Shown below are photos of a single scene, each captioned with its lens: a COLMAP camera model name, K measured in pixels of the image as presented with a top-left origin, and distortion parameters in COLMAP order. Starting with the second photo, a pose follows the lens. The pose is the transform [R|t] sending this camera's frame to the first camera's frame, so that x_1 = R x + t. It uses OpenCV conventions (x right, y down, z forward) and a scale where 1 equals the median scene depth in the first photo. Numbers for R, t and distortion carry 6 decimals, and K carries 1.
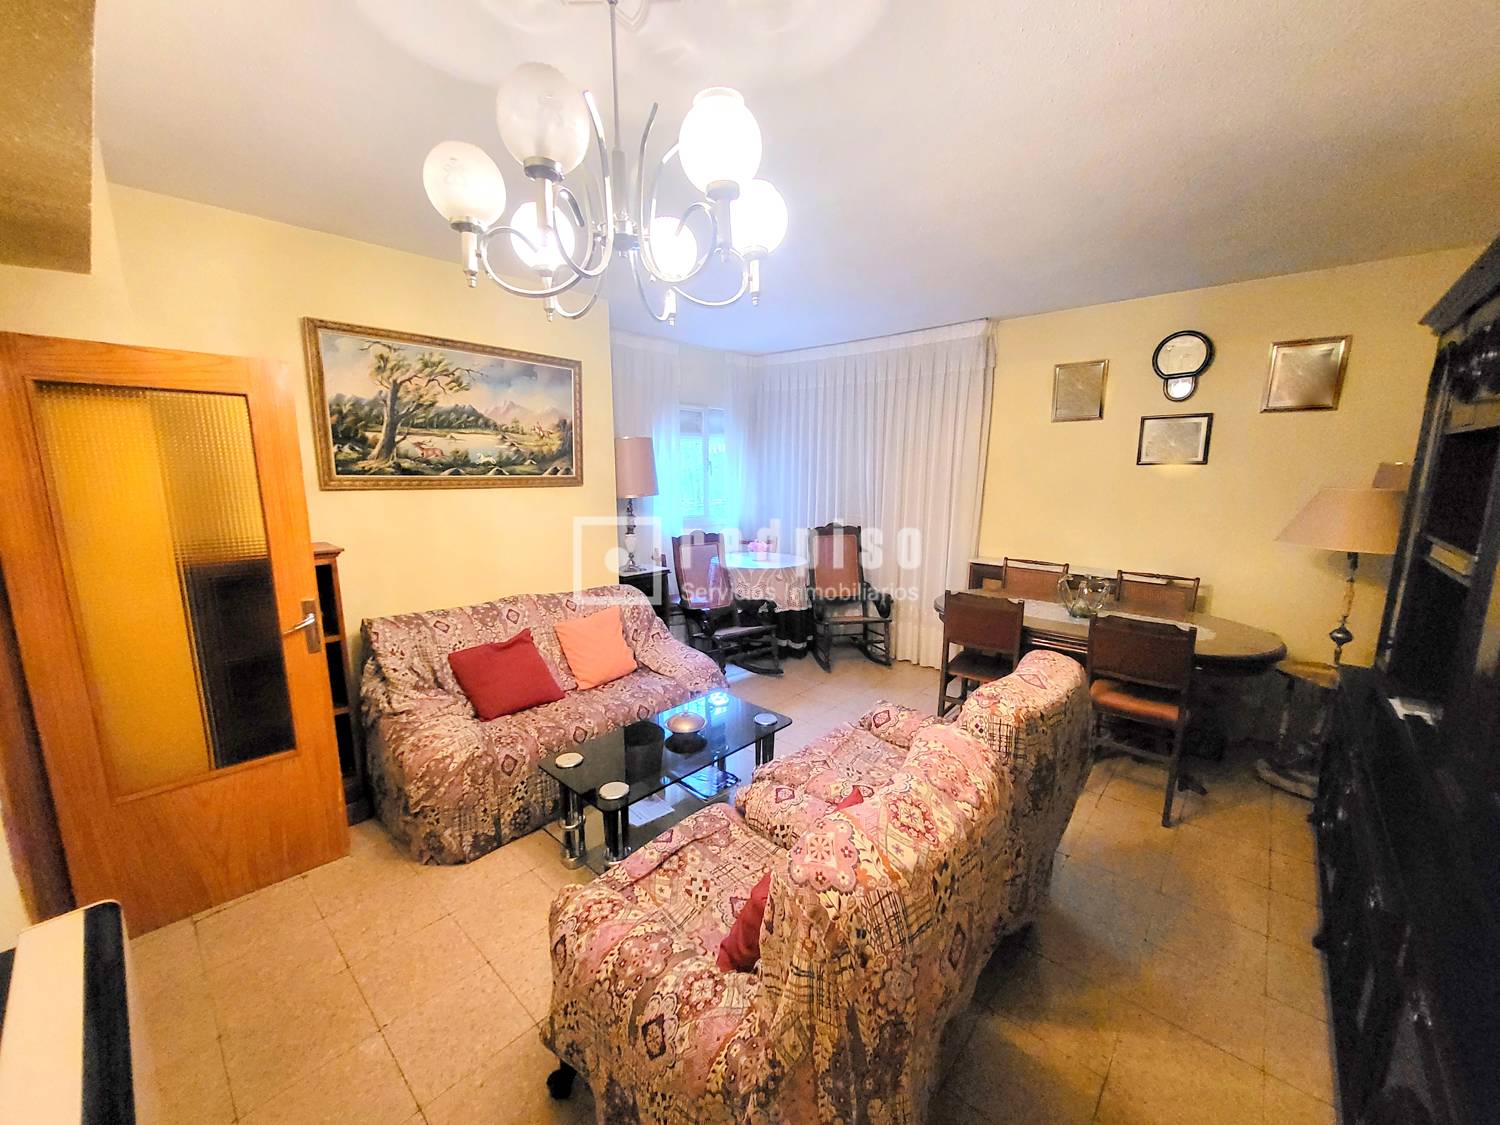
lens RADIAL K [[586.3, 0, 744.6], [0, 586.3, 571.8], [0, 0, 1]] dist [-0.001313, -0.000034]
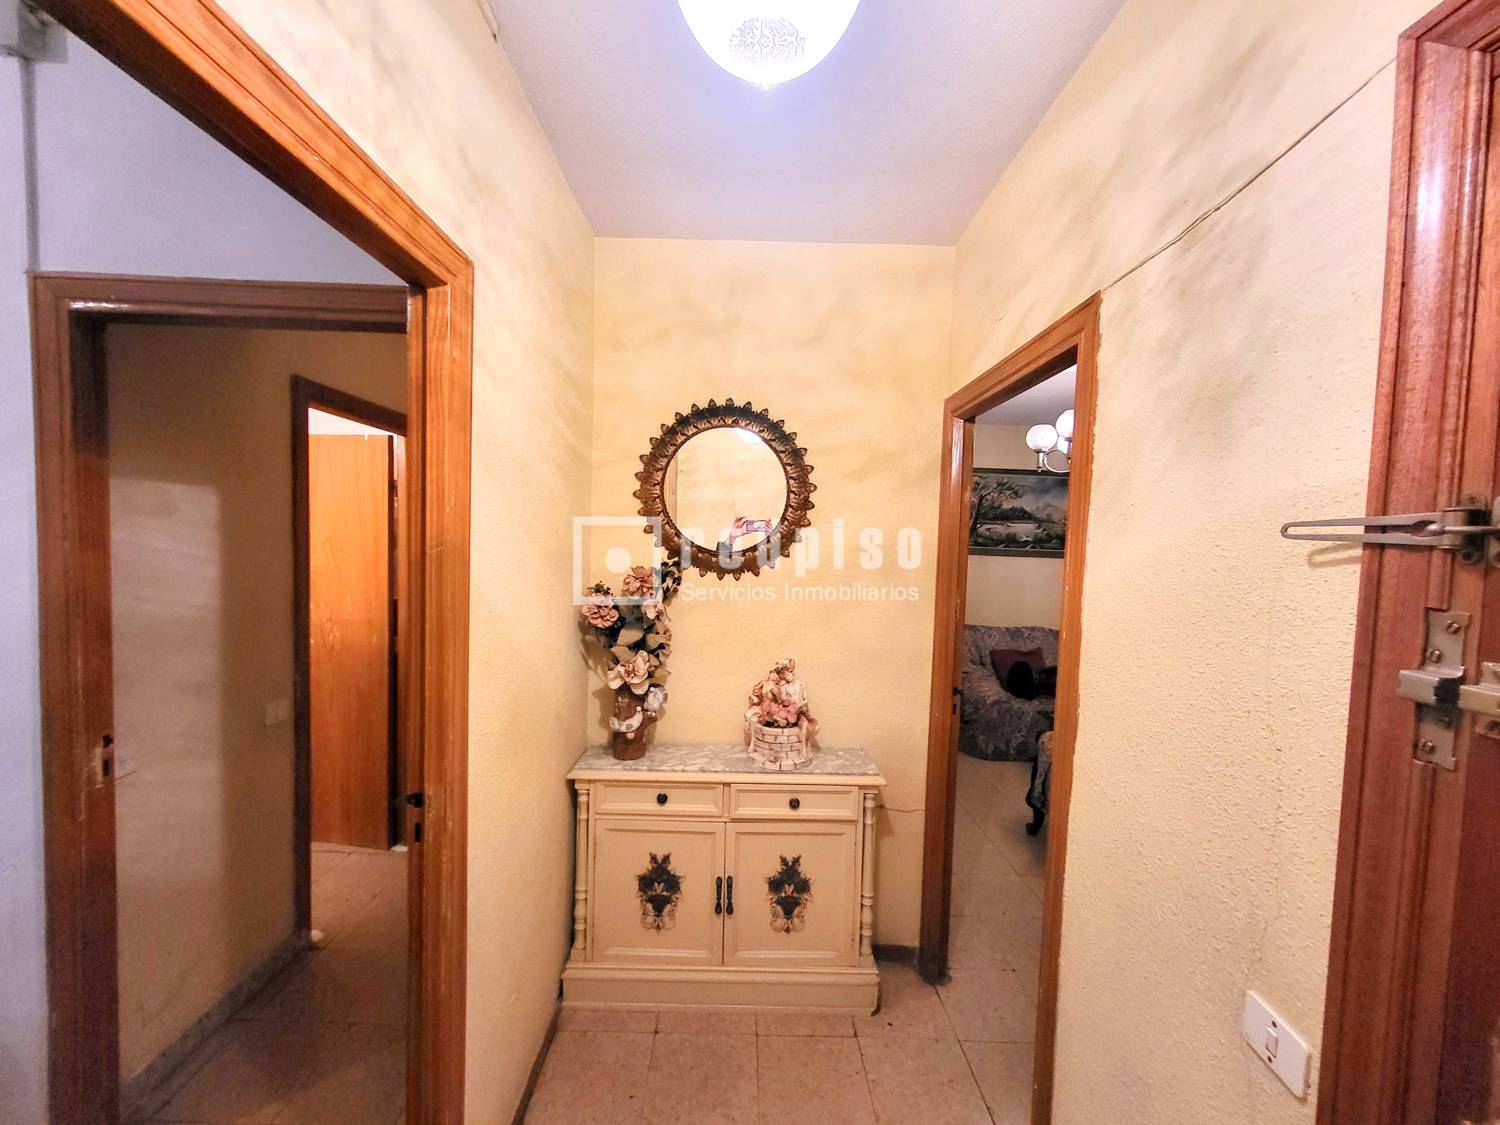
lens RADIAL K [[586.3, 0, 742.0], [0, 586.3, 571.0], [0, 0, 1]] dist [-0.001313, -0.000034]
pose [[0.667730, 0.060443, -0.741946, 0.250705], [-0.165521, 0.983802, -0.068818, 0.143366], [0.725769, 0.168759, 0.666919, -0.662908]]
